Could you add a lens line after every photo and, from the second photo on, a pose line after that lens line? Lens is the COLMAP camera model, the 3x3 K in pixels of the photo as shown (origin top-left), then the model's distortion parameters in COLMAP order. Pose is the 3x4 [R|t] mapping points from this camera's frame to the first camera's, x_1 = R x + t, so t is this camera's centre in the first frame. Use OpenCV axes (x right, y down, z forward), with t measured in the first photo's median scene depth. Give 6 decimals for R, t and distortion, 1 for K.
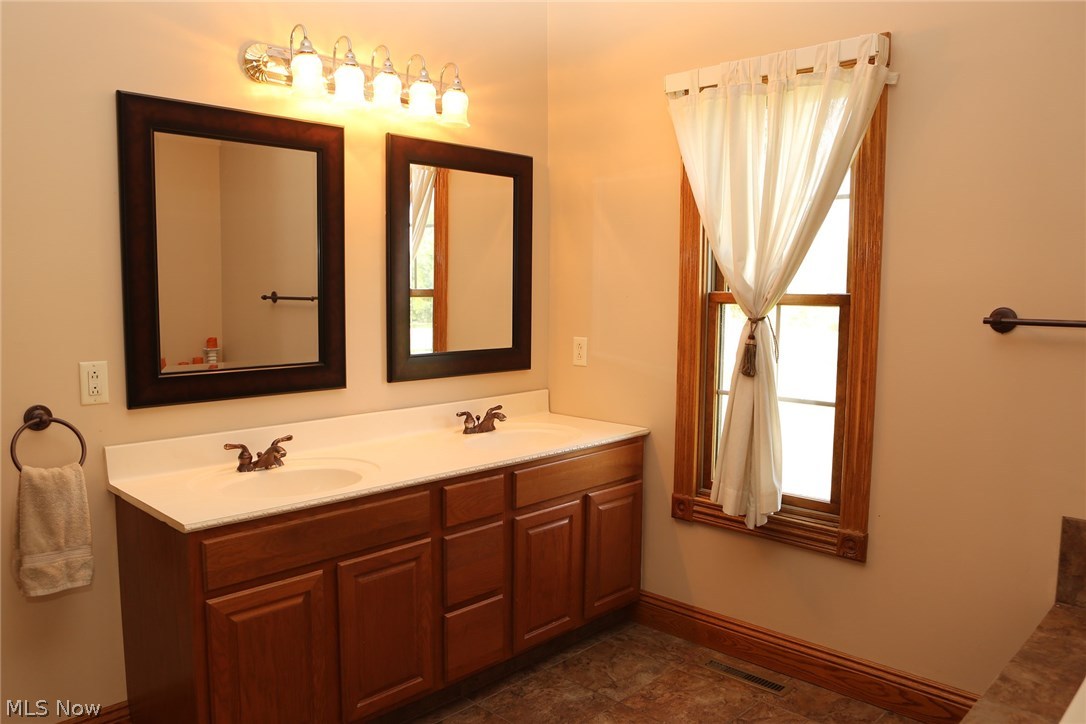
lens RADIAL K [[787.9, 0, 543.0], [0, 787.9, 362.0], [0, 0, 1]] dist [-0.055926, 0.002529]
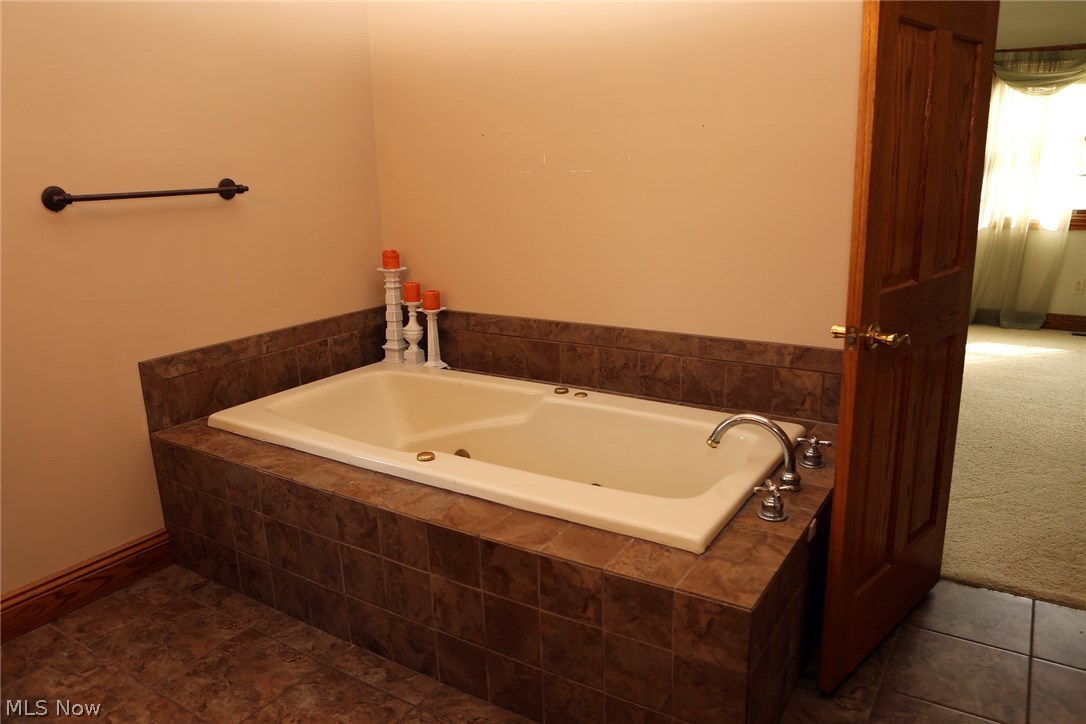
lens RADIAL K [[787.9, 0, 543.0], [0, 787.9, 362.0], [0, 0, 1]] dist [-0.055926, 0.002529]
pose [[-0.208730, -0.248031, 0.945998, -0.560421], [0.103002, 0.956349, 0.273471, -0.059132], [-0.972534, 0.154522, -0.174071, 0.585624]]
